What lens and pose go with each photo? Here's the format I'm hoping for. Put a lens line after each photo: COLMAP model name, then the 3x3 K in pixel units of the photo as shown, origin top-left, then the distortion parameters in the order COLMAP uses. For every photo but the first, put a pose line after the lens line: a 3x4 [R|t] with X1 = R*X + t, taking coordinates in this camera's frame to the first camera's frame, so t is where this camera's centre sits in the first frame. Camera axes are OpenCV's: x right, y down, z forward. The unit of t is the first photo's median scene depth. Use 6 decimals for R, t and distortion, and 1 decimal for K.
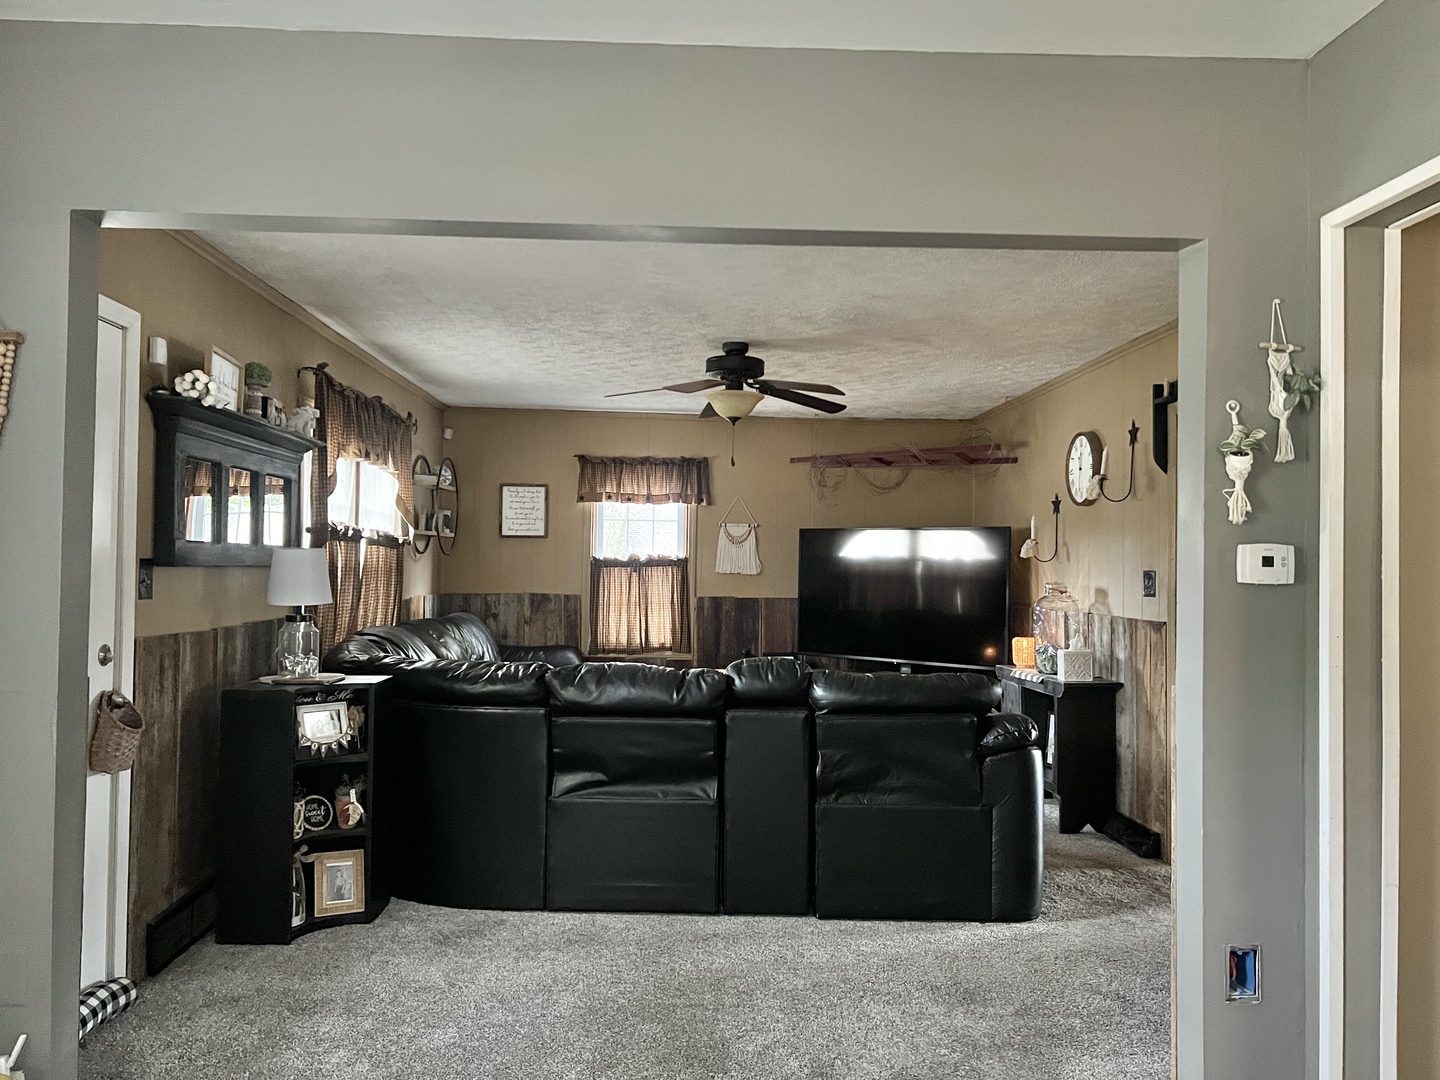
lens RADIAL K [[1092.9, 0, 720.3], [0, 1092.9, 541.1], [0, 0, 1]] dist [0.063353, -0.062479]
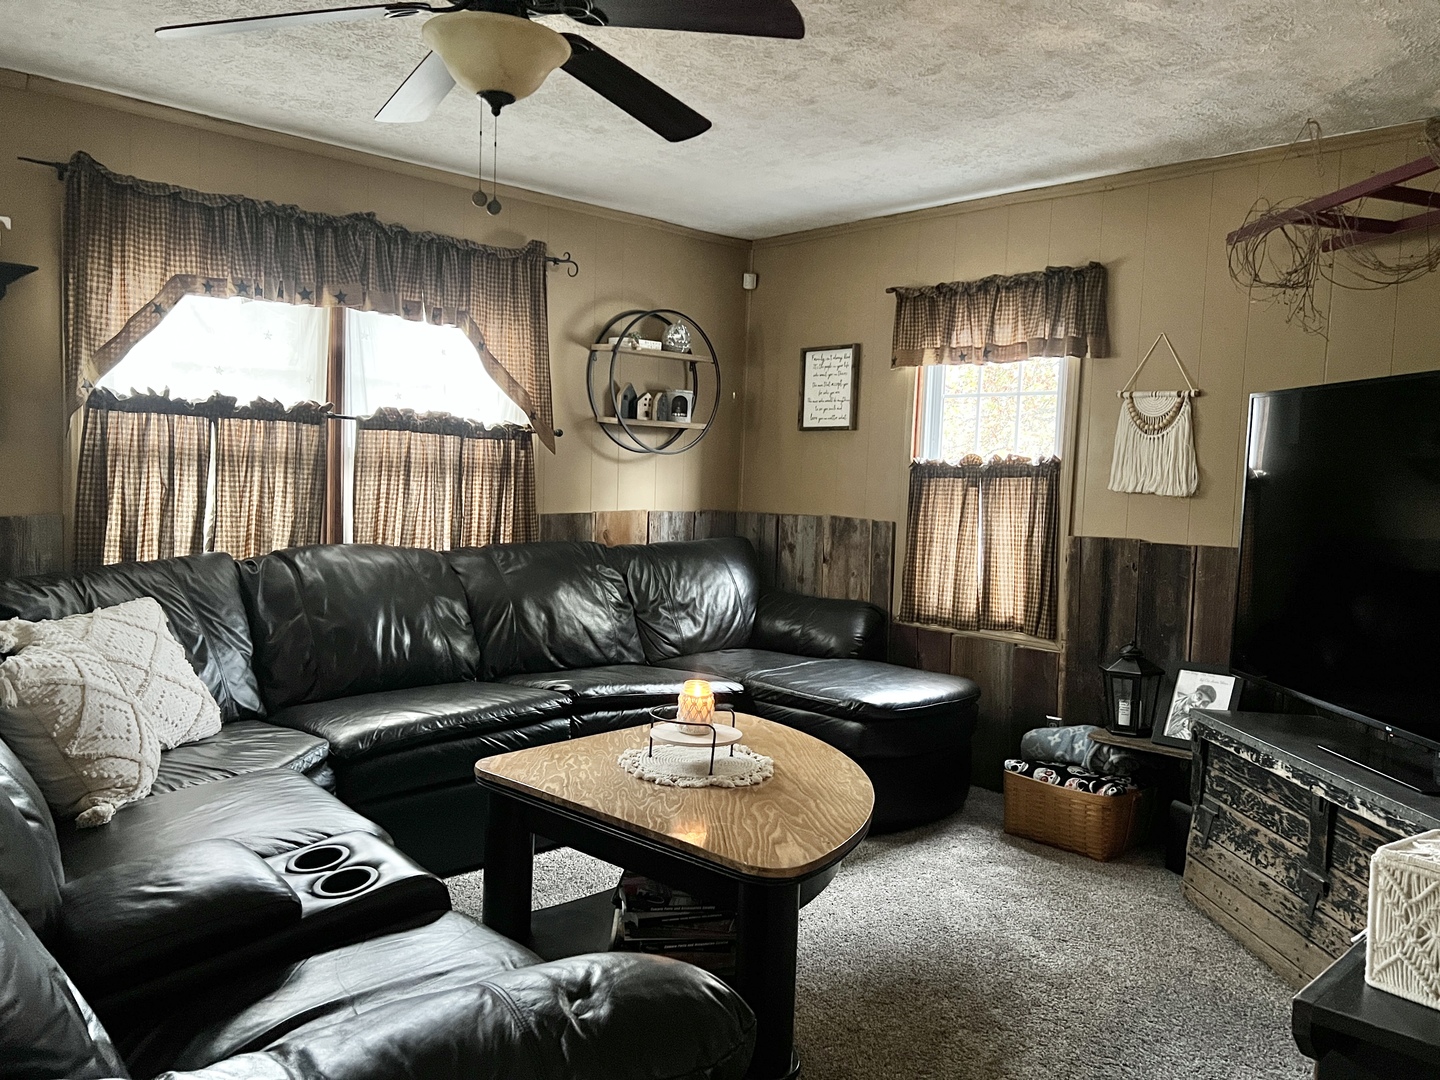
lens RADIAL K [[1092.9, 0, 717.2], [0, 1092.9, 539.9], [0, 0, 1]] dist [0.063353, -0.062479]
pose [[0.615594, 0.055772, -0.786088, 0.290949], [-0.008407, 0.997901, 0.064217, 0.020641], [0.788019, -0.032923, 0.614770, 0.545985]]
